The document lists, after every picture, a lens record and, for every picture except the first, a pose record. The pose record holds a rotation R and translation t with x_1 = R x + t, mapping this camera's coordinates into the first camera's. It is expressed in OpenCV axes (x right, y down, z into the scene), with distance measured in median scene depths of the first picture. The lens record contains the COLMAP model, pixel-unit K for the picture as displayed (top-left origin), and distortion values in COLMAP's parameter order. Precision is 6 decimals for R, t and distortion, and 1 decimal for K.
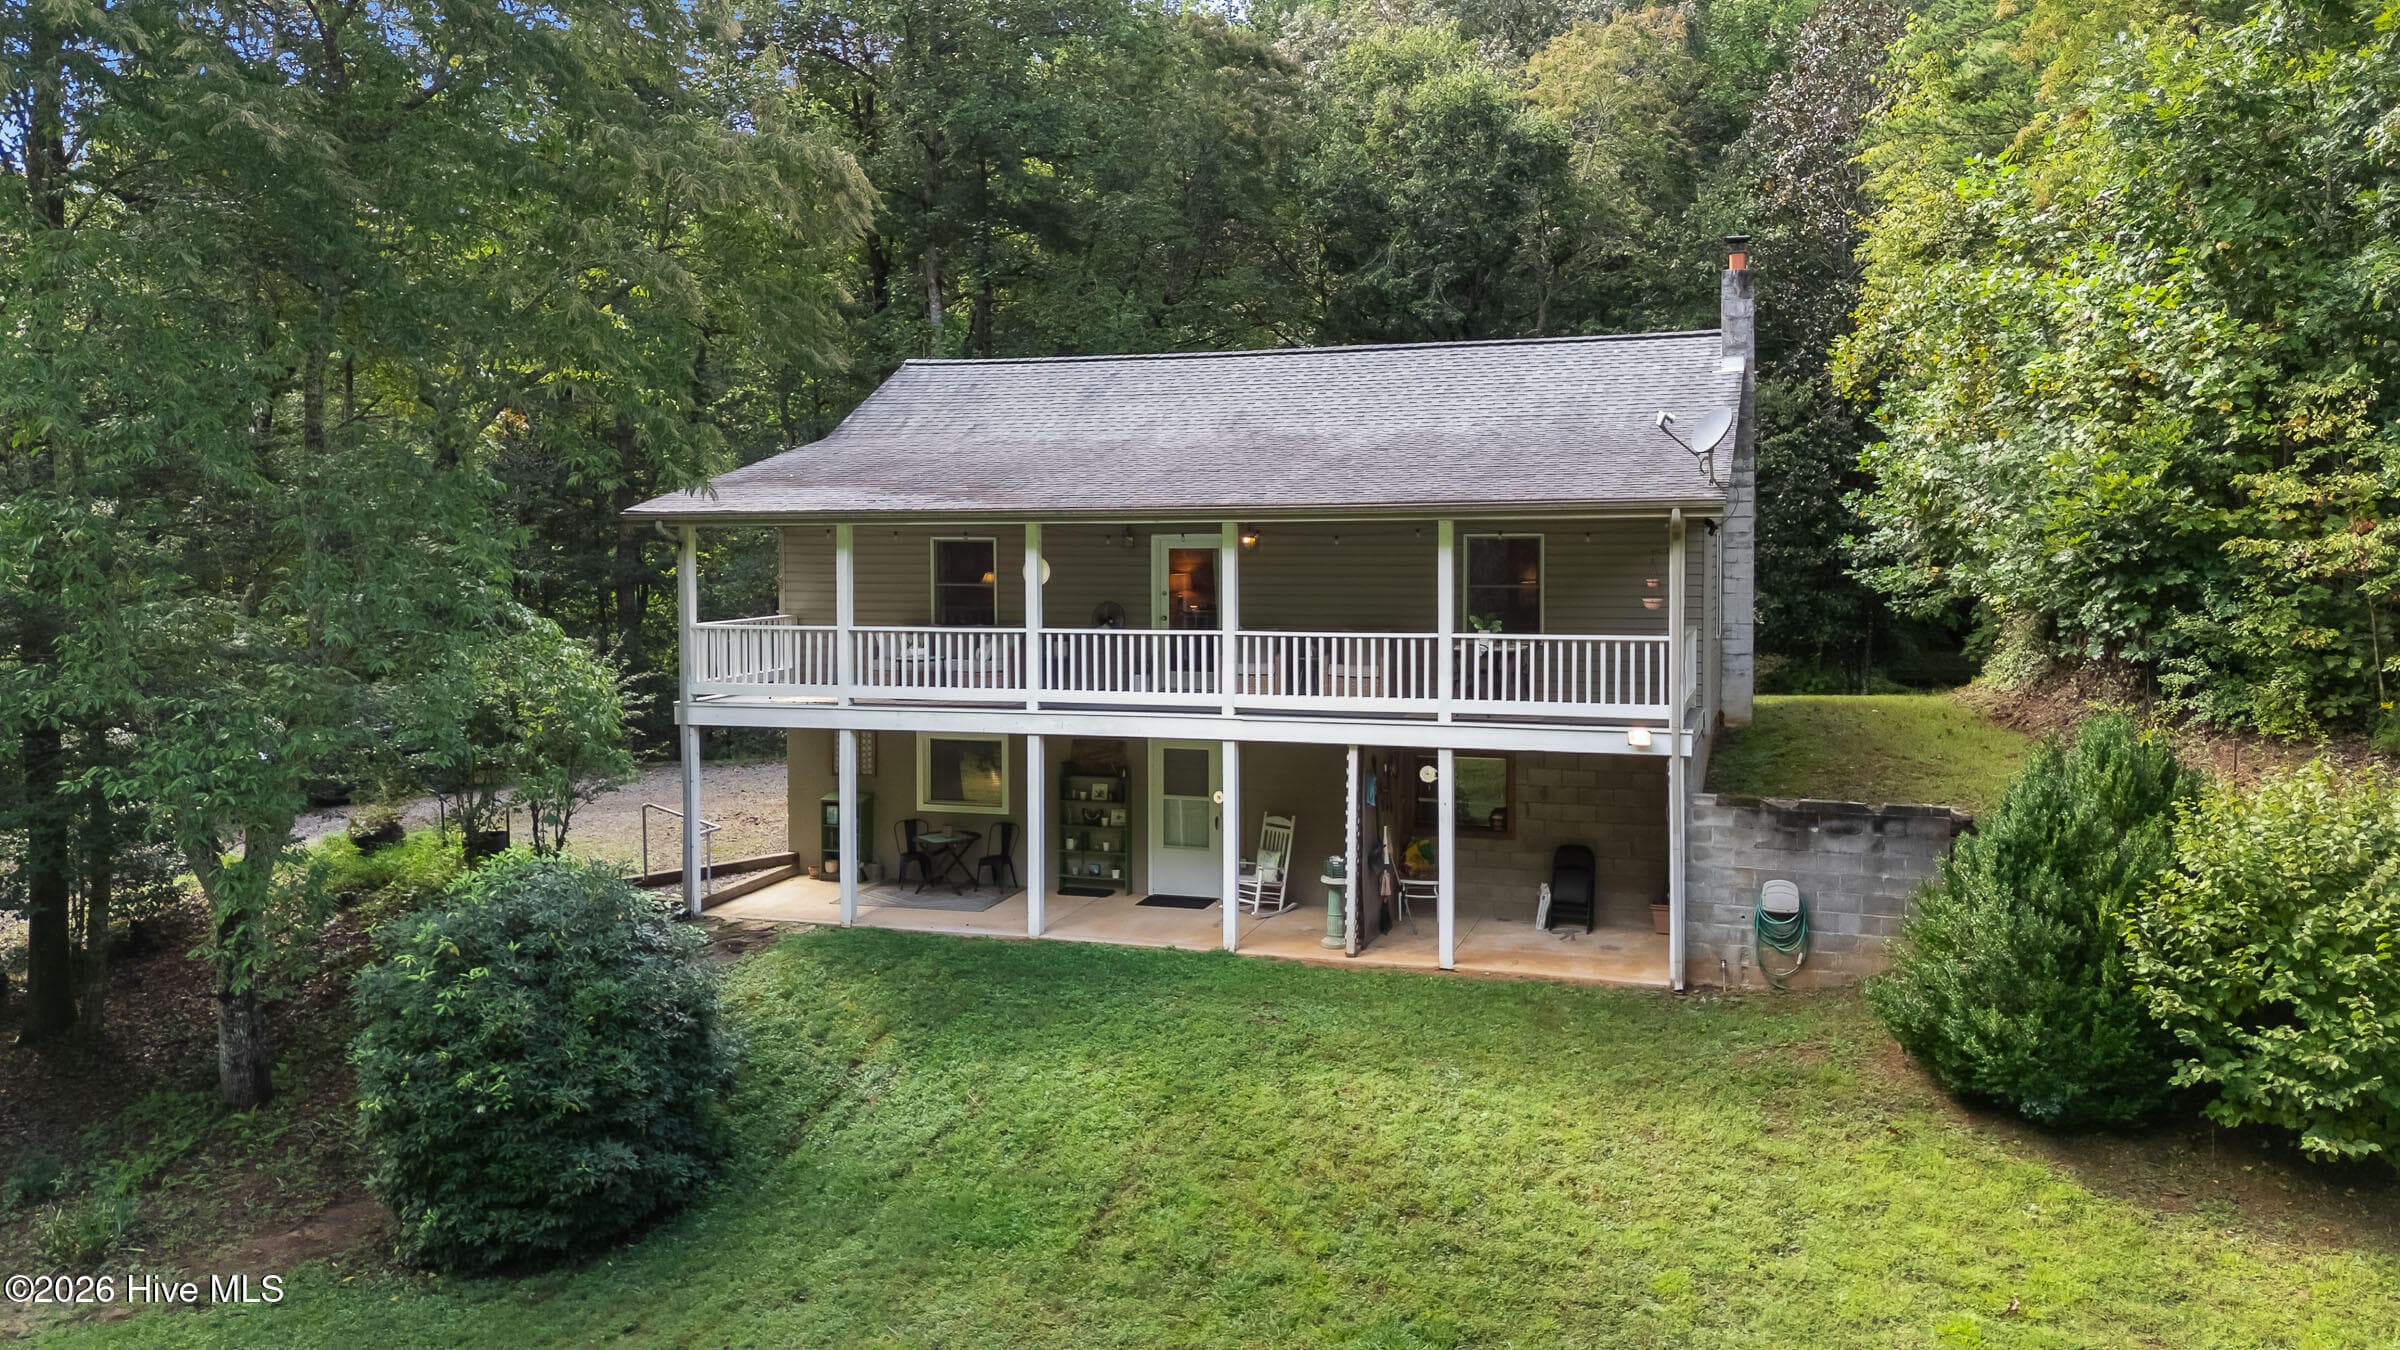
lens RADIAL K [[1648.5, 0, 1290.2], [0, 1648.5, 514.9], [0, 0, 1]] dist [0.052656, -0.000682]
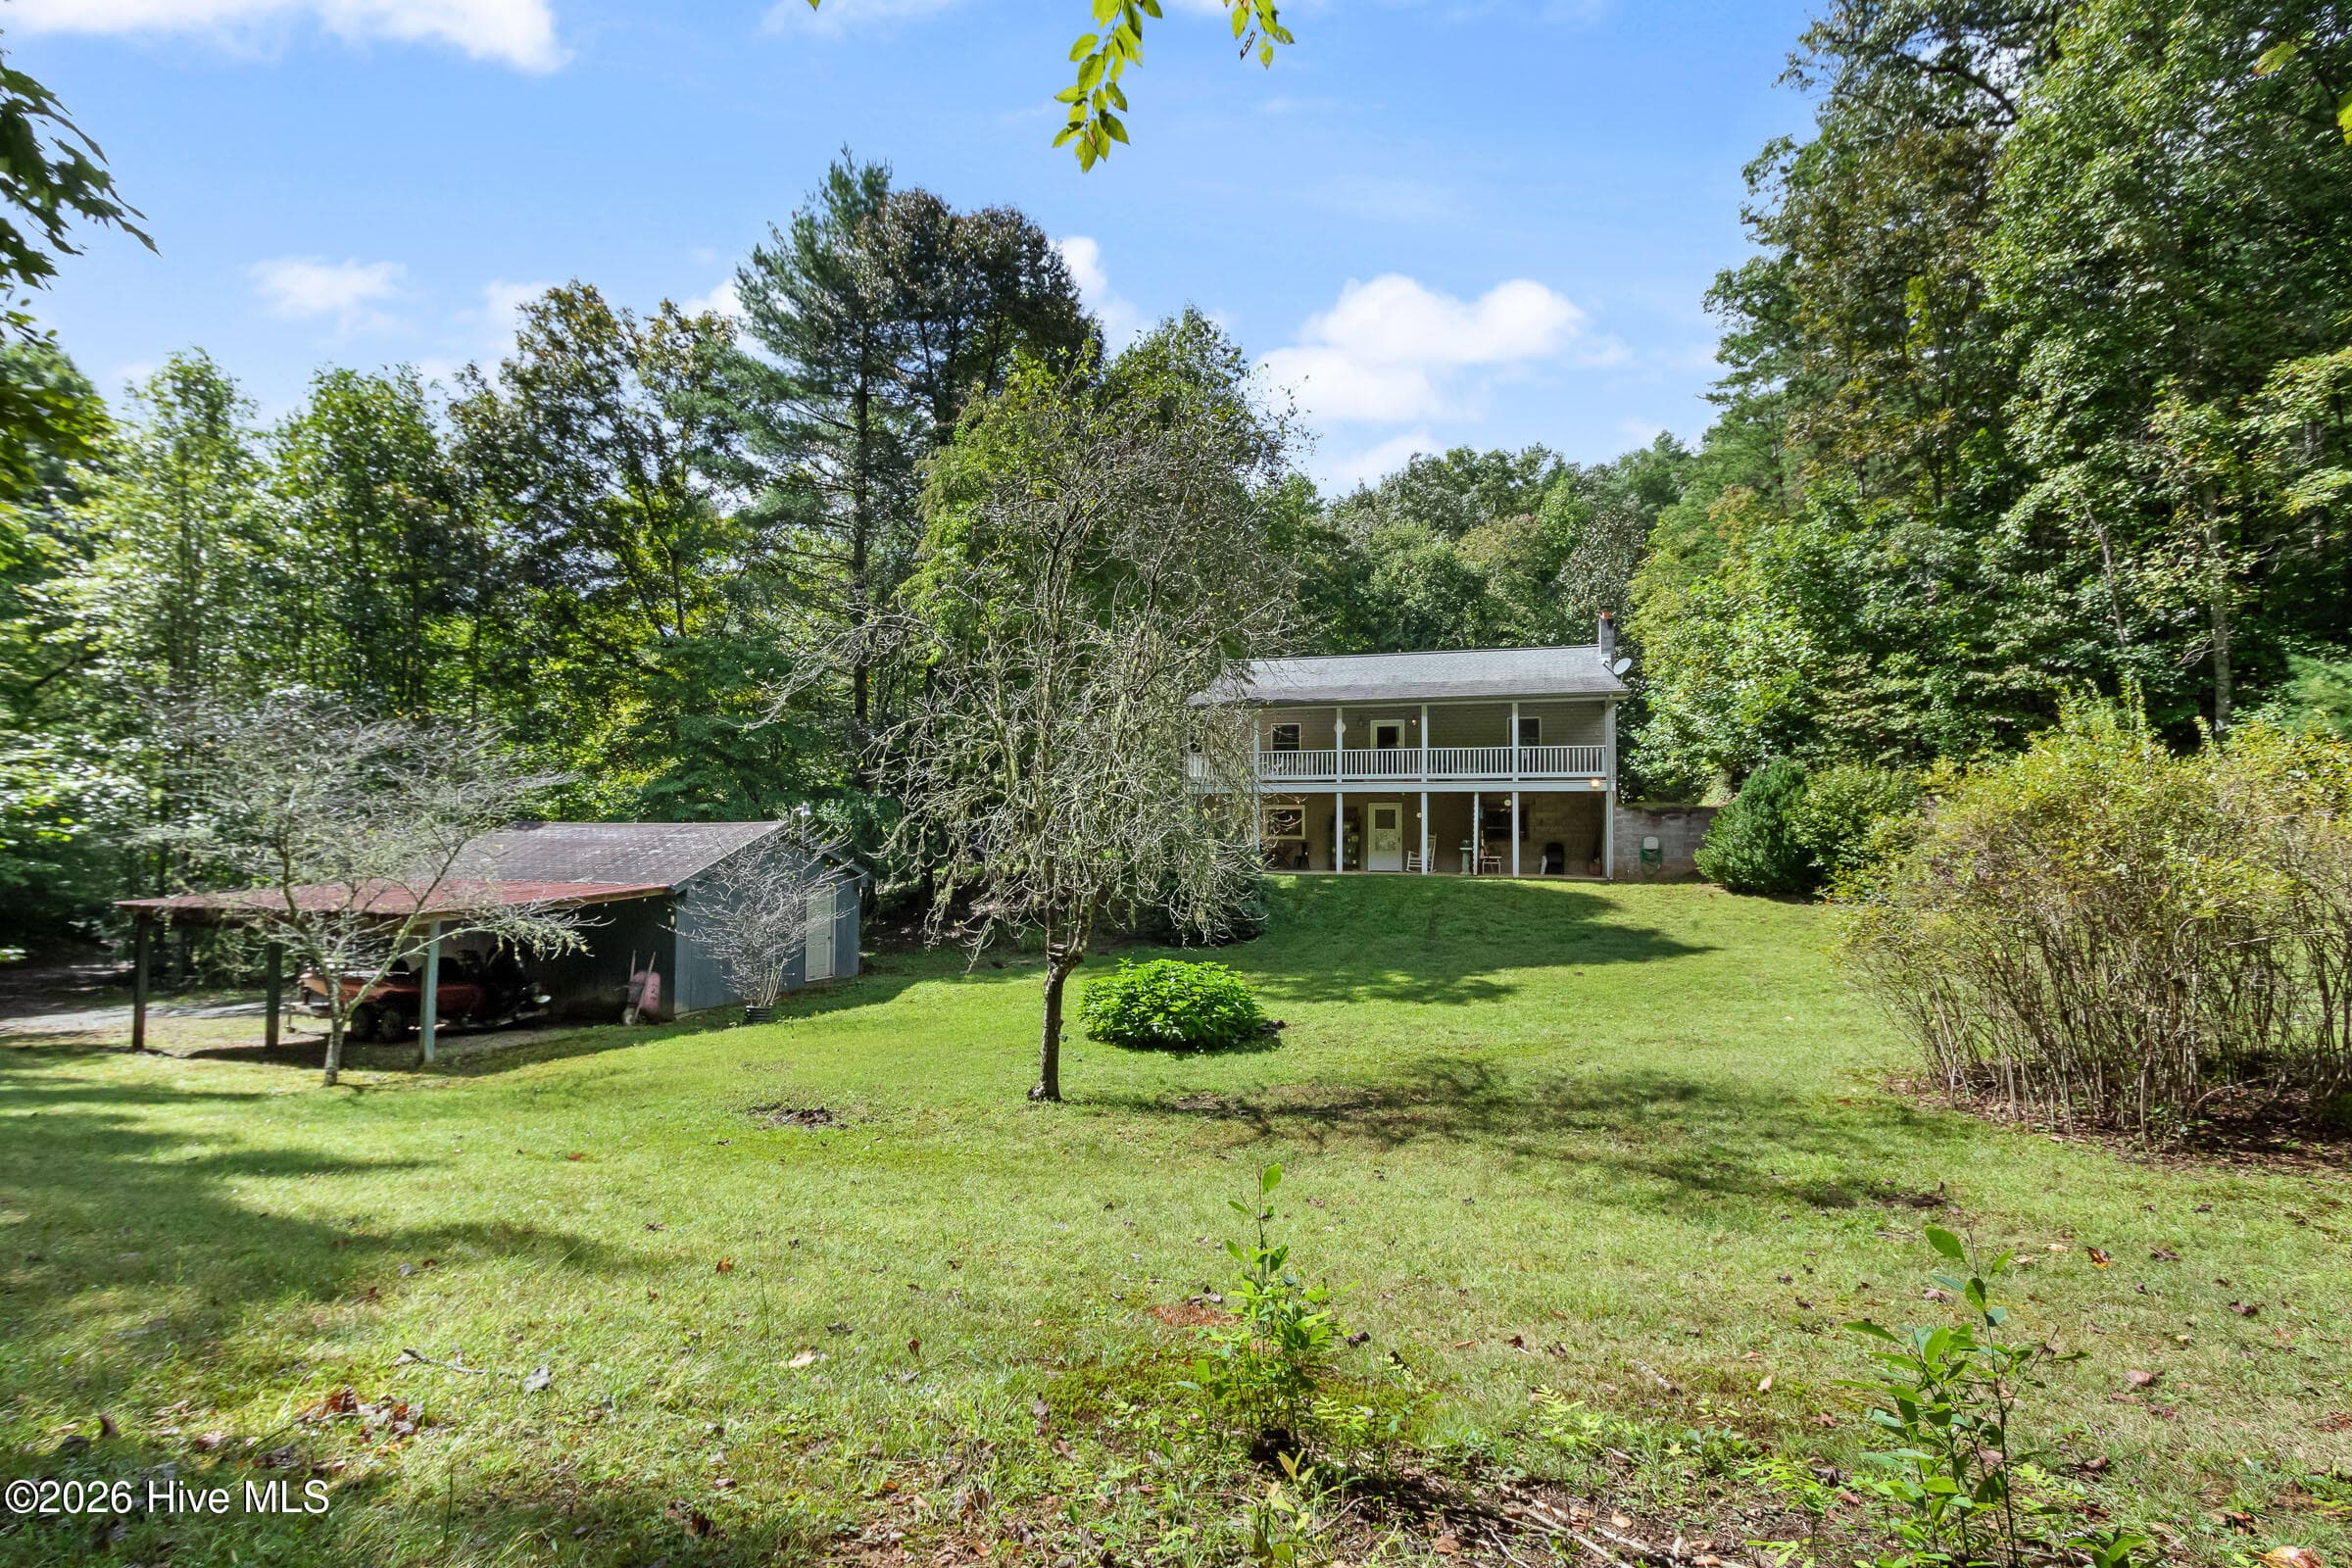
lens RADIAL K [[1077.6, 0, 1140.8], [0, 1077.6, 785.0], [0, 0, 1]] dist [0.002020, -0.000984]
pose [[0.999803, 0.014585, -0.013488, -0.463456], [-0.015316, 0.998325, -0.055789, 0.232280], [0.012652, 0.055985, 0.998351, -0.677744]]
